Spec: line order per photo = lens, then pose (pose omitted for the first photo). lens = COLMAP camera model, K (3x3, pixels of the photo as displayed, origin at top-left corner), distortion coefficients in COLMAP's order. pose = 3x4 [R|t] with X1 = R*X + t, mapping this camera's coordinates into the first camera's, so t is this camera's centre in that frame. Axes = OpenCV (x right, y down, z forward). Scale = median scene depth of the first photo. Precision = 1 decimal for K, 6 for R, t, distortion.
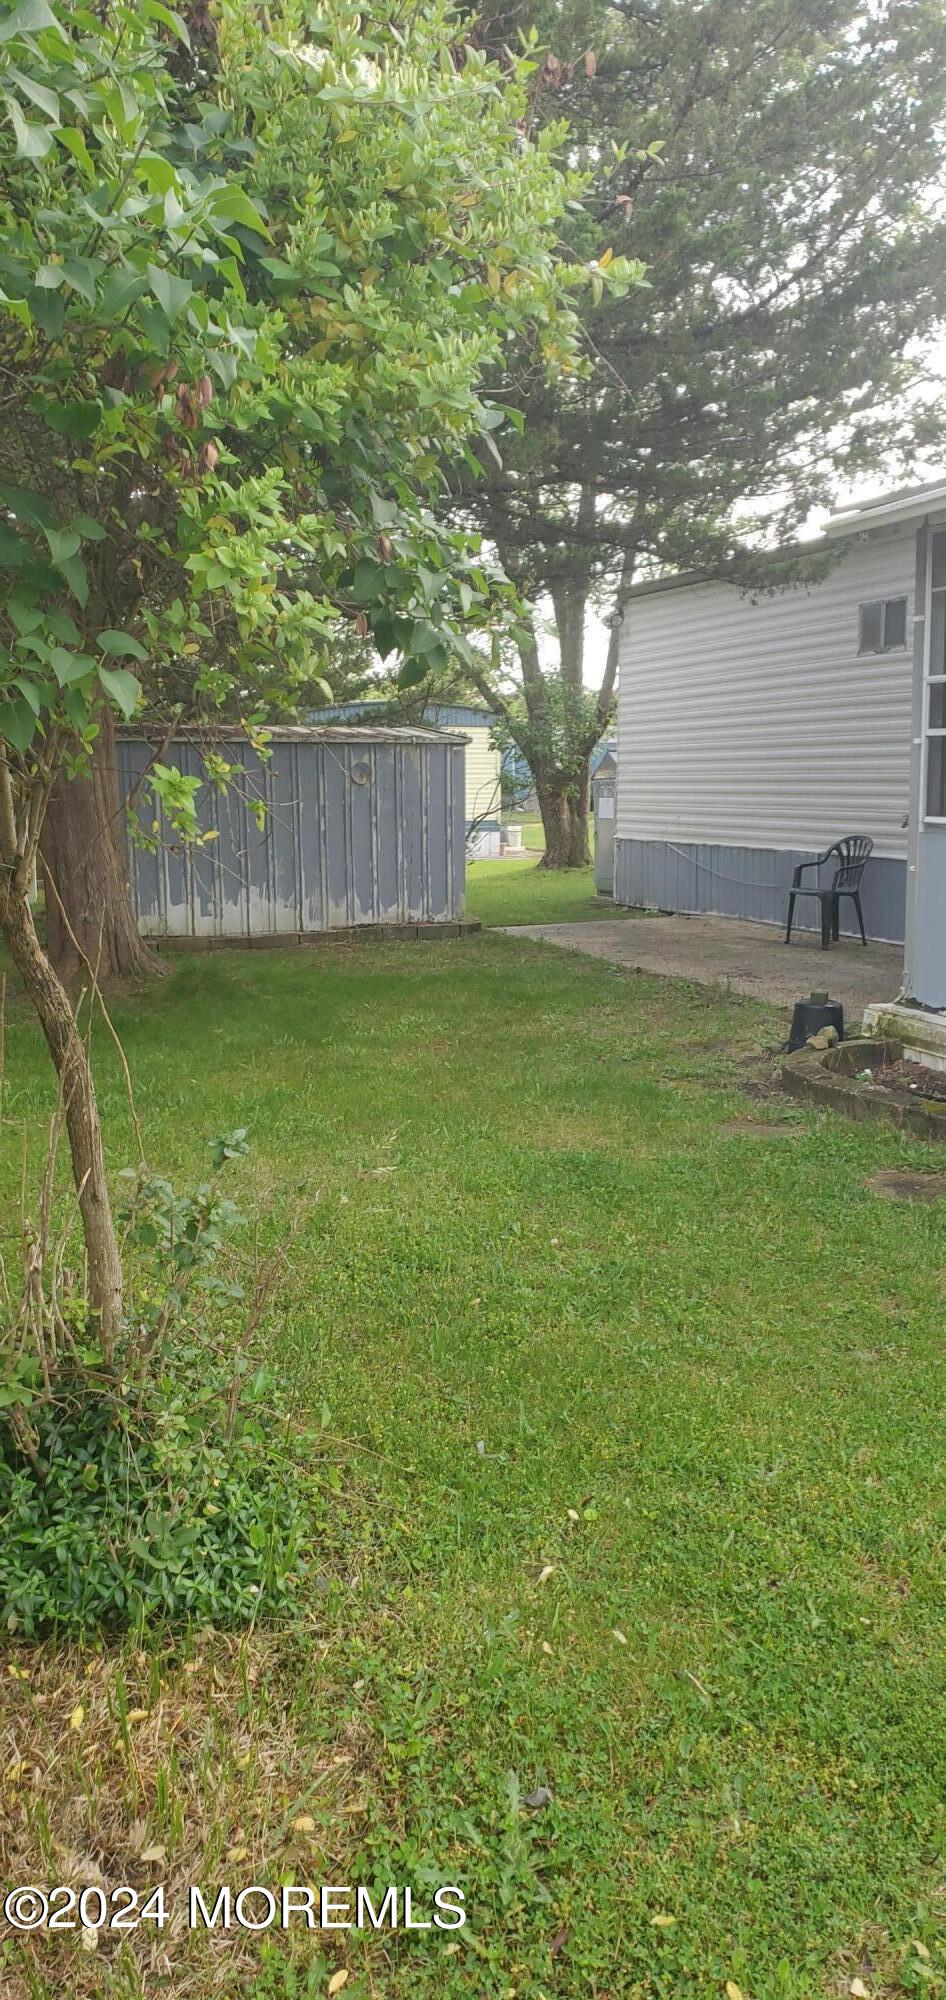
lens RADIAL K [[1443.0, 0, 473.0], [0, 1443.0, 1000.0], [0, 0, 1]] dist [0.006463, 0.000361]
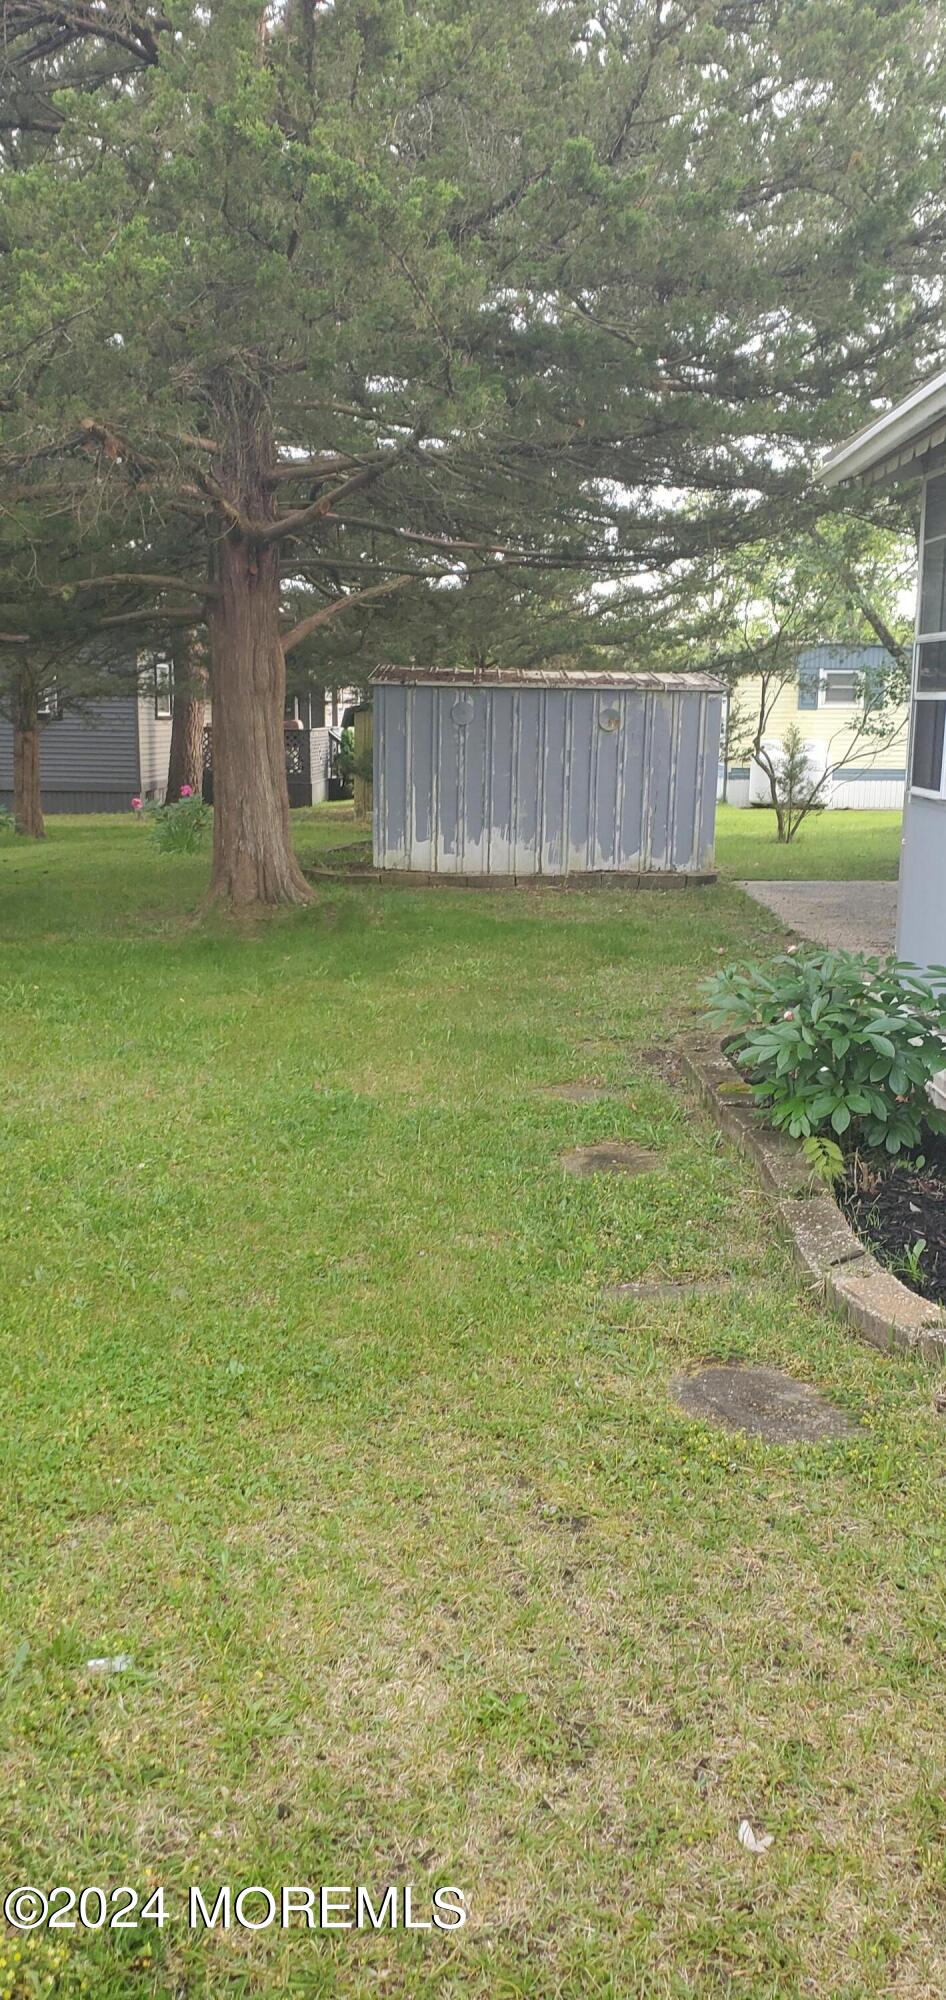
lens RADIAL K [[1443.0, 0, 473.0], [0, 1443.0, 1000.0], [0, 0, 1]] dist [0.006463, 0.000361]
pose [[0.946657, 0.086722, -0.310356, 0.163872], [-0.074201, 0.995889, 0.051948, -0.008023], [0.313585, -0.026148, 0.949200, 0.011678]]
